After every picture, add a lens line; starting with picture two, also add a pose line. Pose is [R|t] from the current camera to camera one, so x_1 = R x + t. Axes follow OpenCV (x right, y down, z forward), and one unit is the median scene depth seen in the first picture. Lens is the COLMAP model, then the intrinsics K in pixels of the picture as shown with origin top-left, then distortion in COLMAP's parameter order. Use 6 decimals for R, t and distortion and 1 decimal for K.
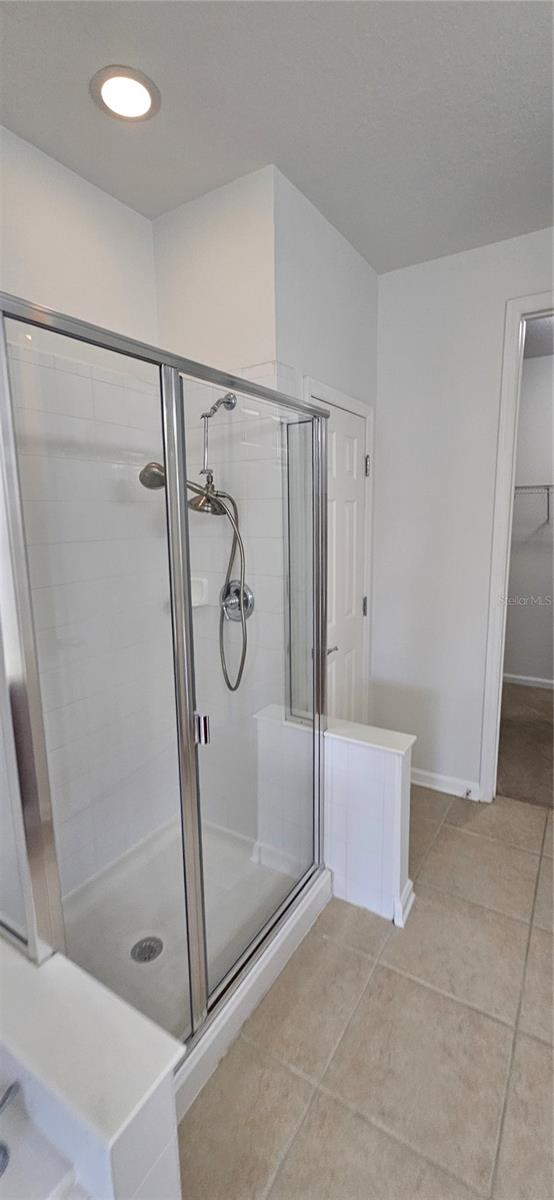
lens RADIAL K [[498.8, 0, 275.7], [0, 498.8, 600.6], [0, 0, 1]] dist [0.002785, 0.000061]
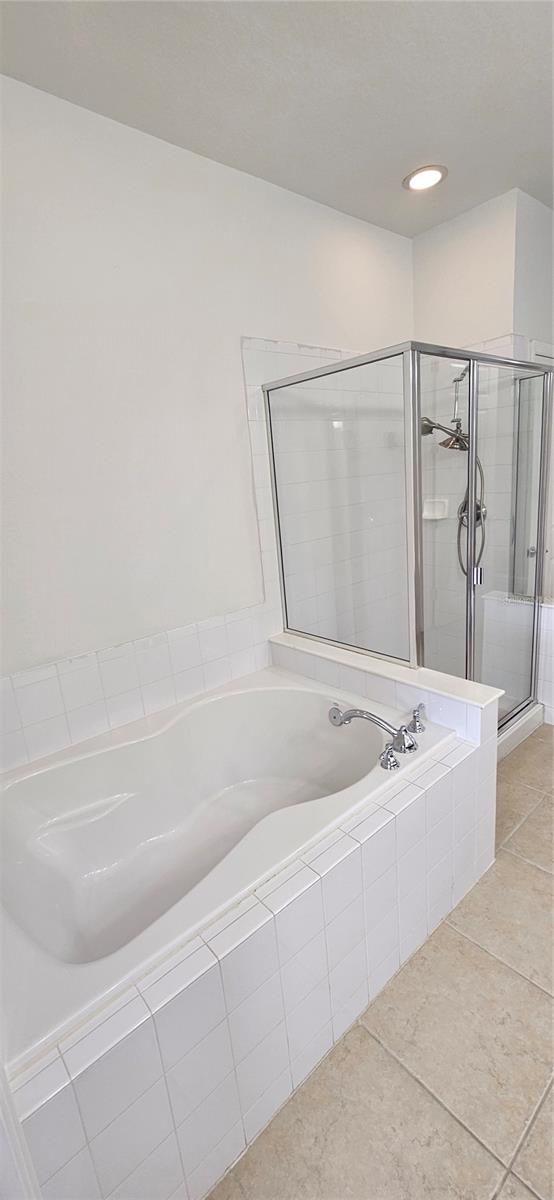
lens RADIAL K [[498.8, 0, 279.1], [0, 498.8, 595.4], [0, 0, 1]] dist [0.002785, 0.000061]
pose [[0.958212, 0.008594, -0.285928, -0.211592], [0.014609, 0.996774, 0.078917, 0.122183], [0.285684, -0.079796, 0.954996, -0.552613]]
